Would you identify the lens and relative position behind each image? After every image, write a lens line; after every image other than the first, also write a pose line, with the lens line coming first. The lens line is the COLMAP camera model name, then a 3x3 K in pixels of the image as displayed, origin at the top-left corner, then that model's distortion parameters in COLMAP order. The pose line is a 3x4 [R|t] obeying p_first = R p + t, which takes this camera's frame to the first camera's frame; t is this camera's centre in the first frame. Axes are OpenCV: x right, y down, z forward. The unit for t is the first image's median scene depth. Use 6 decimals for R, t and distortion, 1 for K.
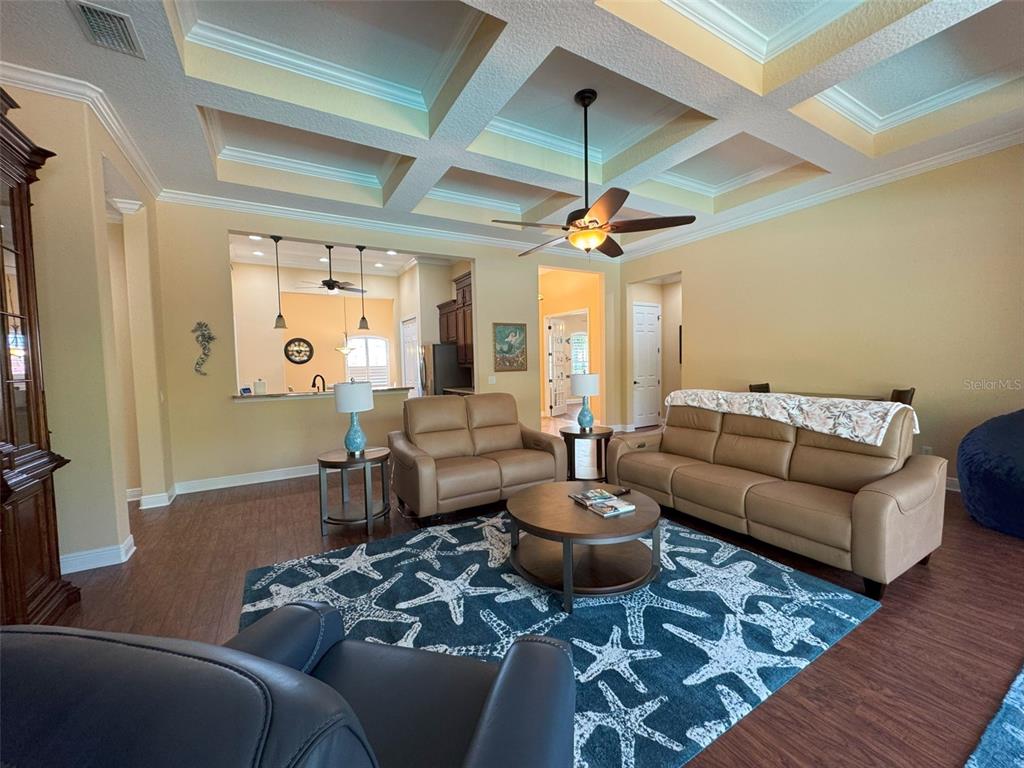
lens RADIAL K [[407.6, 0, 512.3], [0, 407.6, 383.4], [0, 0, 1]] dist [-0.000125, -0.000514]
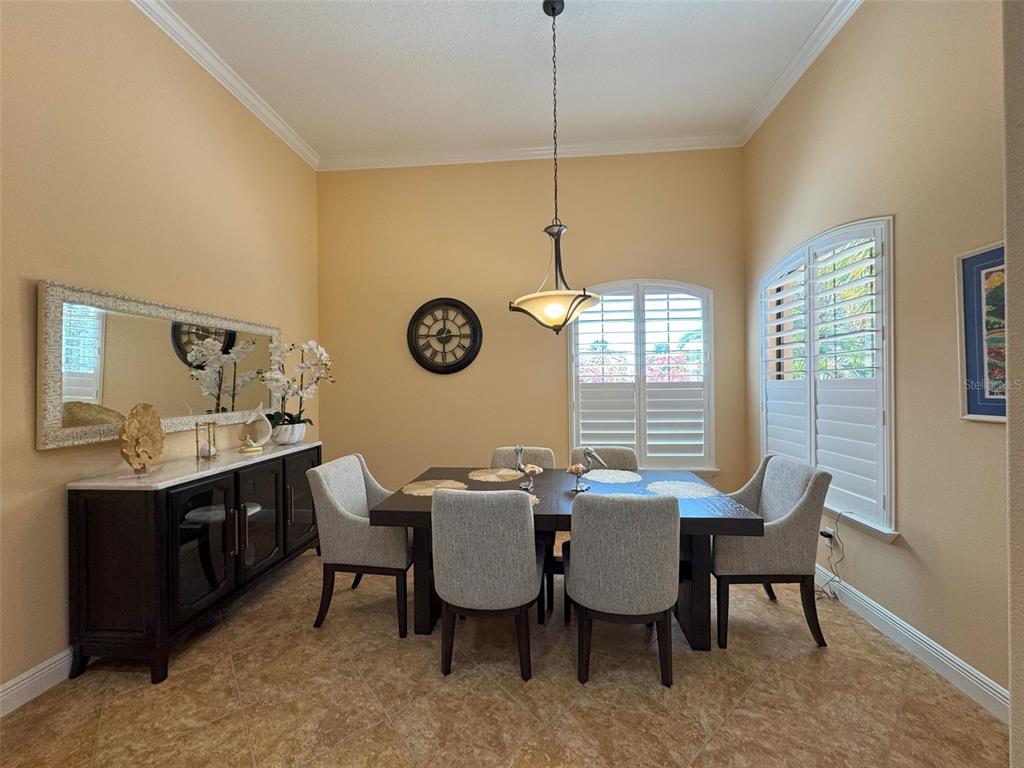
lens RADIAL K [[407.6, 0, 509.4], [0, 407.6, 384.1], [0, 0, 1]] dist [-0.000125, -0.000514]
pose [[0.807822, 0.011932, -0.589305, -0.470549], [-0.036714, 0.998872, -0.030103, -0.052197], [0.588282, 0.045954, 0.807349, 1.287049]]
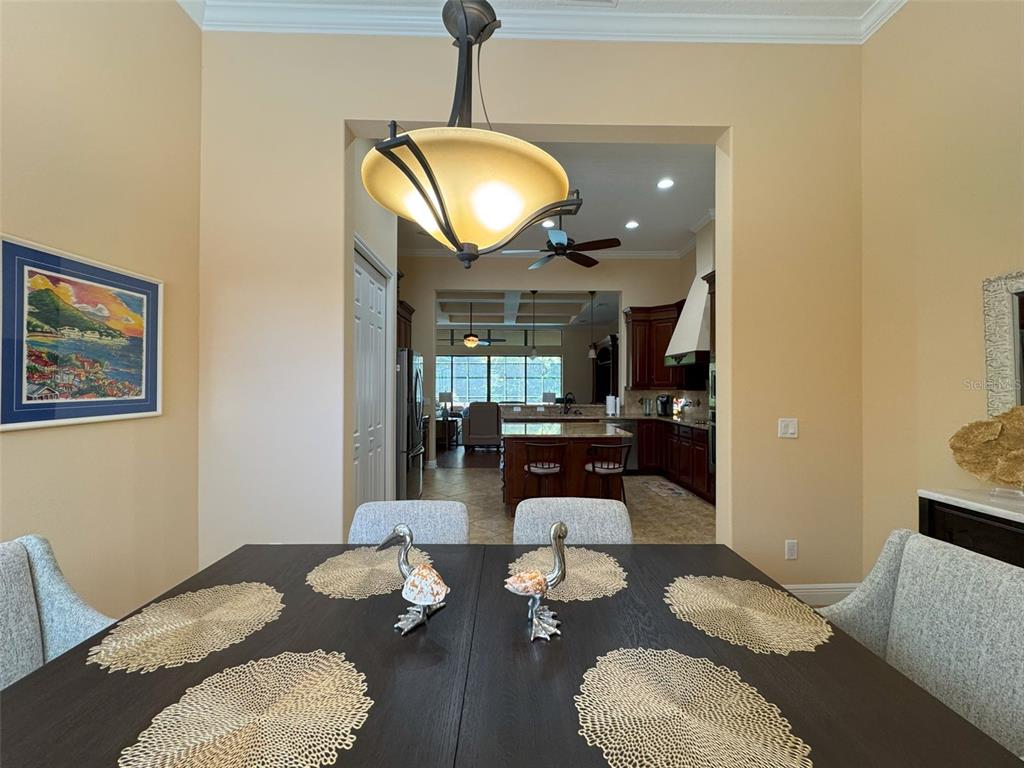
lens RADIAL K [[407.6, 0, 512.3], [0, 407.6, 383.4], [0, 0, 1]] dist [-0.000125, -0.000514]
pose [[-0.872786, 0.022618, 0.487579, -0.730454], [0.042063, 0.998695, 0.028966, -0.068205], [-0.486287, 0.045790, -0.872598, 1.717707]]
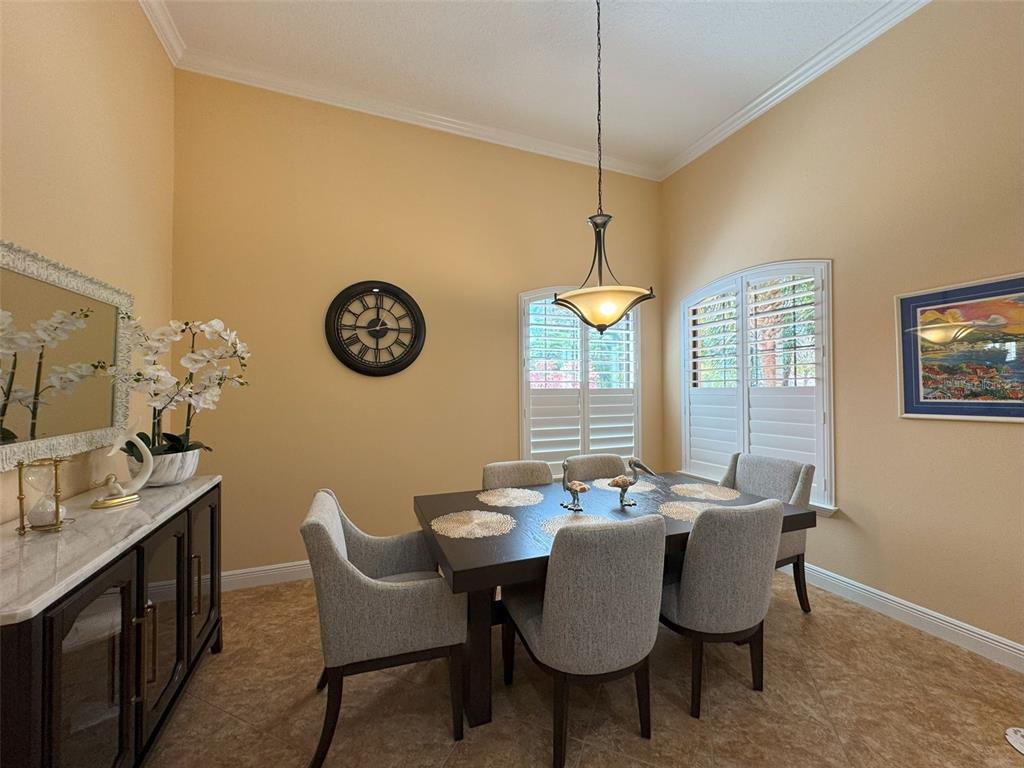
lens RADIAL K [[407.6, 0, 514.6], [0, 407.6, 384.6], [0, 0, 1]] dist [-0.000125, -0.000514]
pose [[0.987221, 0.014584, -0.158691, -0.659488], [-0.024446, 0.997876, -0.060377, -0.047242], [0.157473, 0.063485, 0.985480, 1.270308]]
